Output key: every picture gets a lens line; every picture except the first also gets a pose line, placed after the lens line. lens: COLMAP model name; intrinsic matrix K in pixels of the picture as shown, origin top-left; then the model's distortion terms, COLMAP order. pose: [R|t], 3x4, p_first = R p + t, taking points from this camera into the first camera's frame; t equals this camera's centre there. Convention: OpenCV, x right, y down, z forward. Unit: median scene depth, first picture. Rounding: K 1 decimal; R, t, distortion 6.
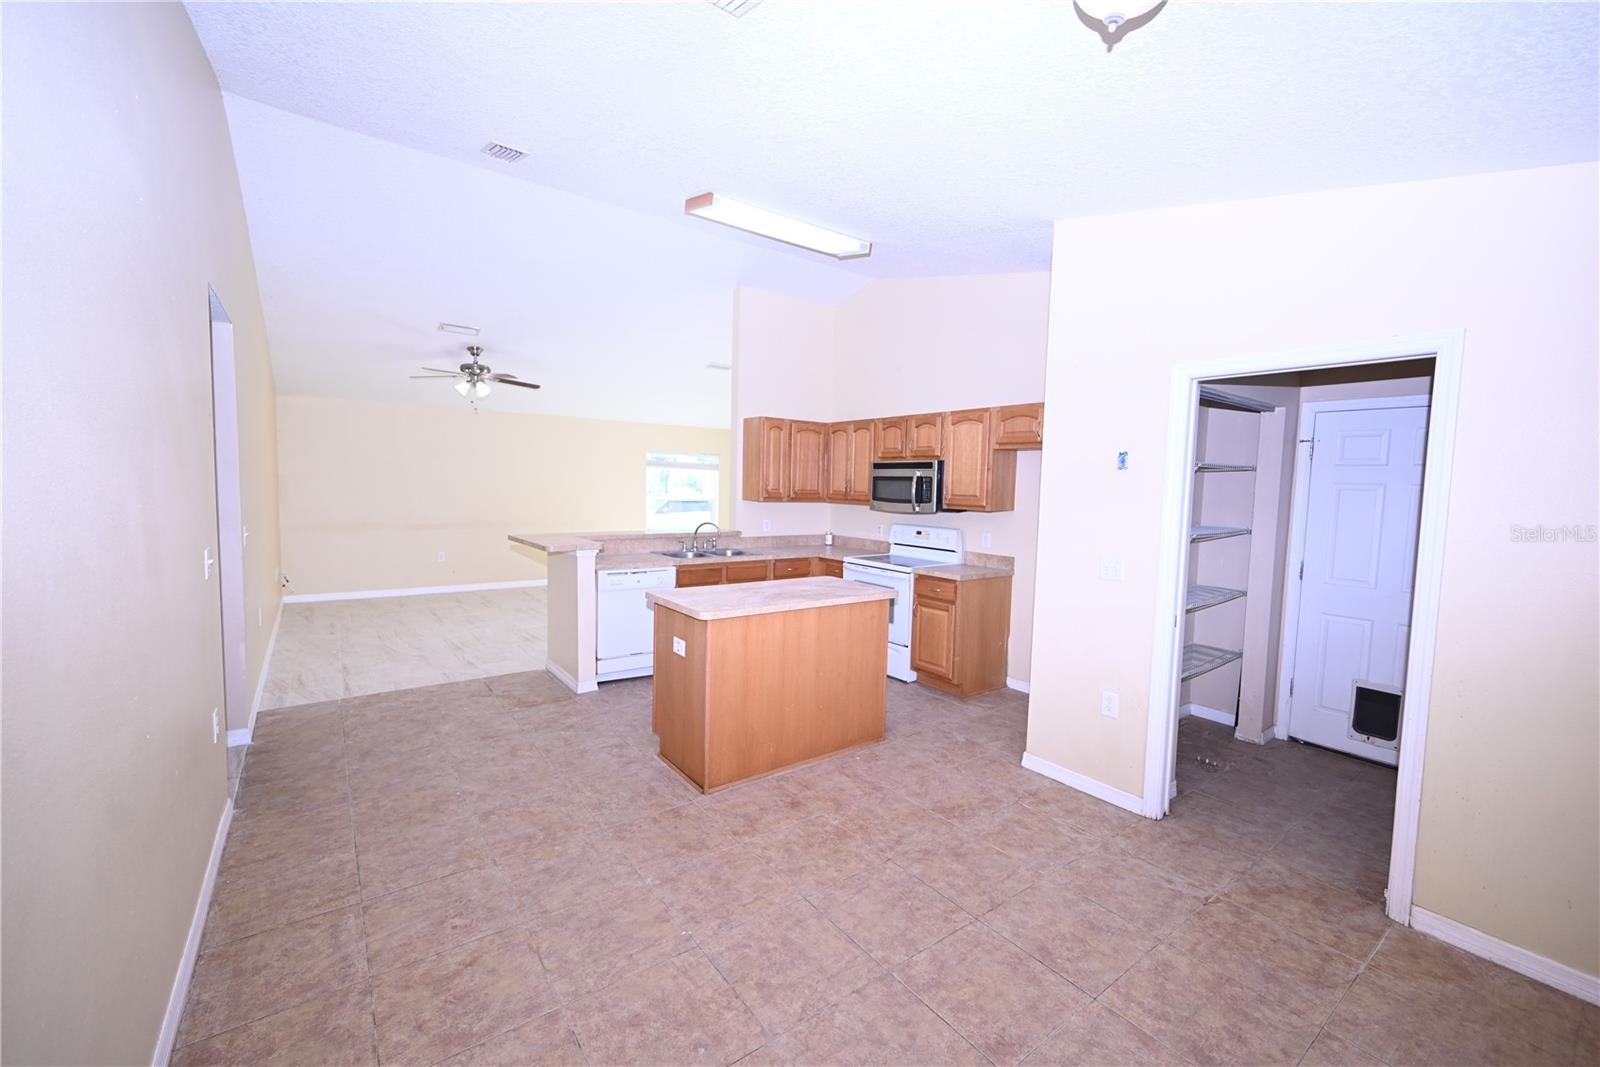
lens RADIAL K [[648.5, 0, 800.0], [0, 648.5, 533.5], [0, 0, 1]] dist [-0.000240, 0.000225]
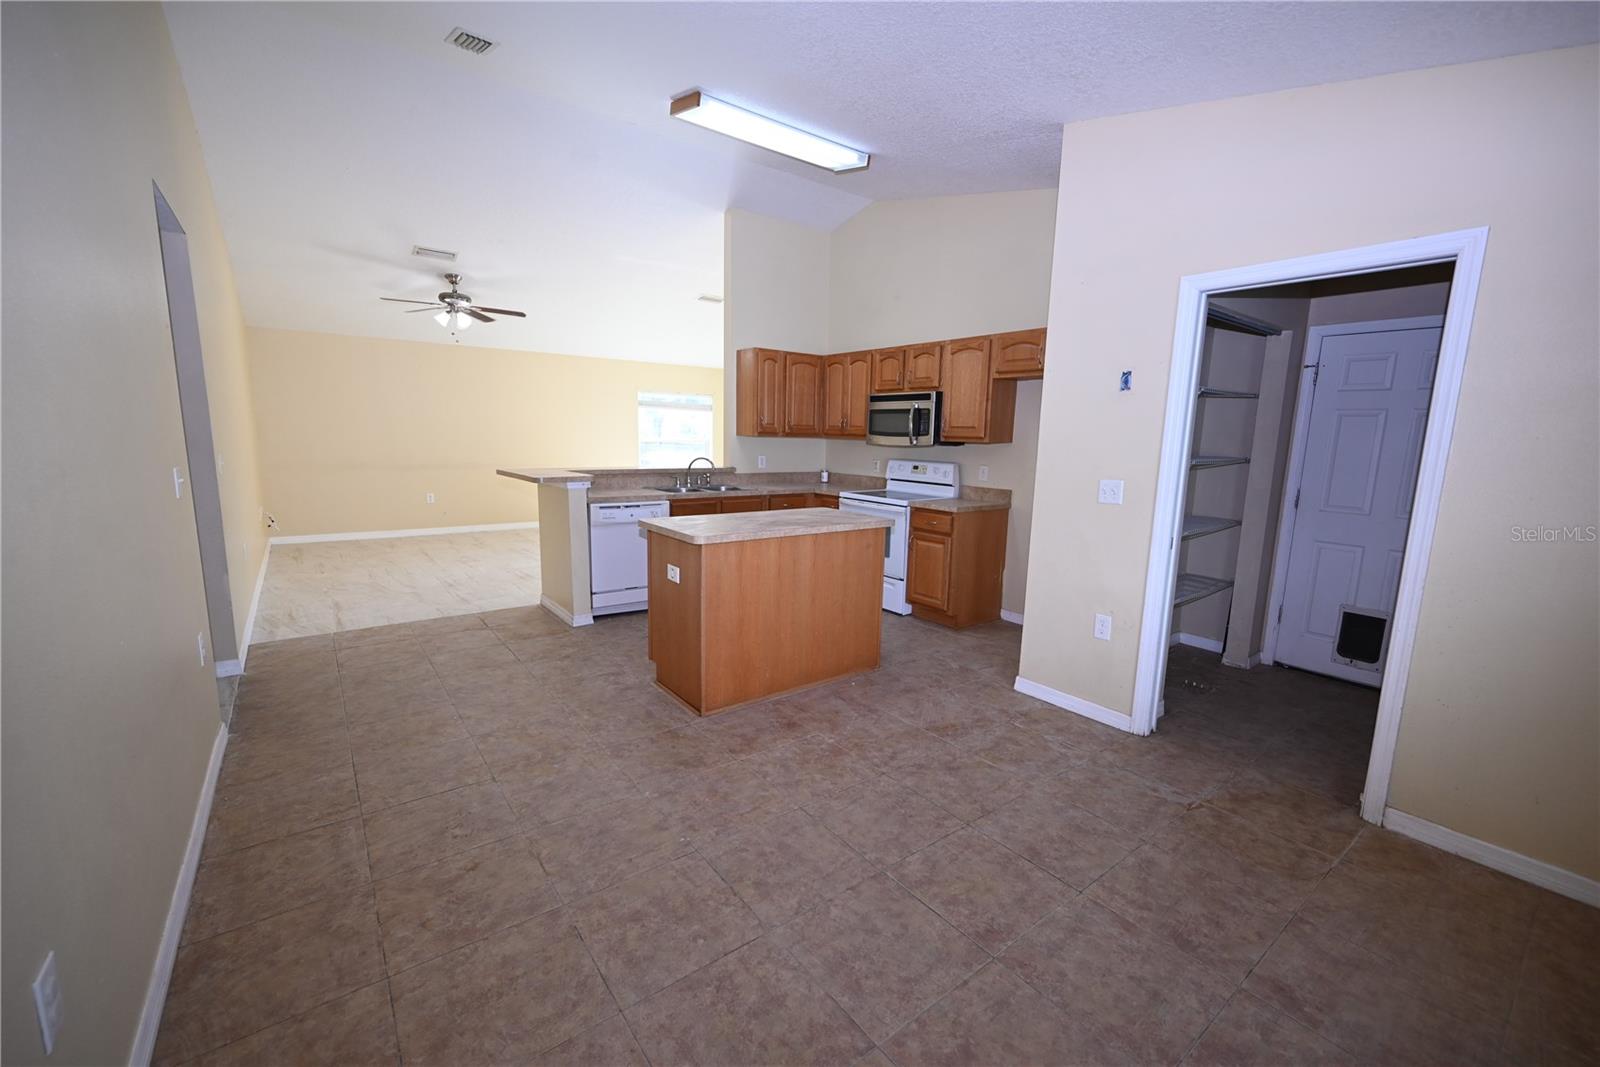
lens RADIAL K [[648.1, 0, 807.4], [0, 648.1, 542.9], [0, 0, 1]] dist [-0.000076, -0.000121]
pose [[0.999839, -0.003594, 0.017576, 0.001149], [0.001983, 0.995865, 0.090823, 0.046912], [-0.017830, -0.090773, 0.995712, 0.018522]]
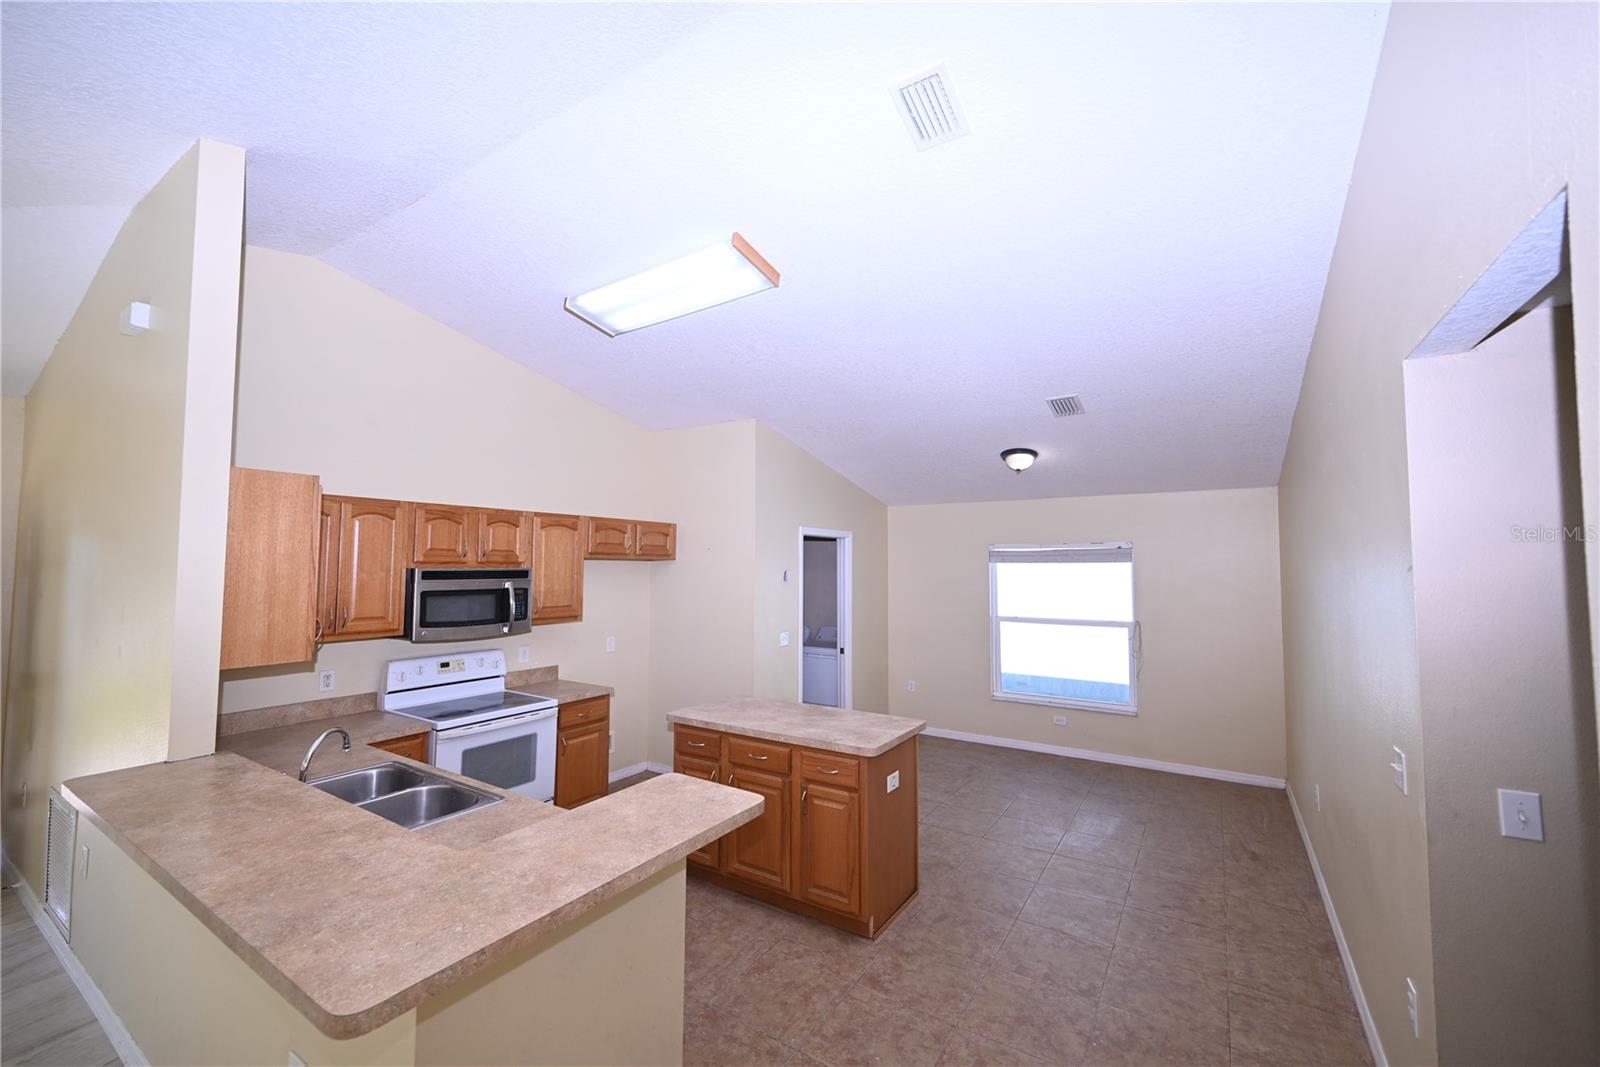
lens RADIAL K [[640.2, 0, 802.1], [0, 640.2, 533.8], [0, 0, 1]] dist [-0.000127, 0.000275]
pose [[-0.351249, 0.021121, 0.936044, -1.278517], [0.059285, 0.998241, -0.000278, -0.250643], [-0.934403, 0.055396, -0.351883, 1.765579]]
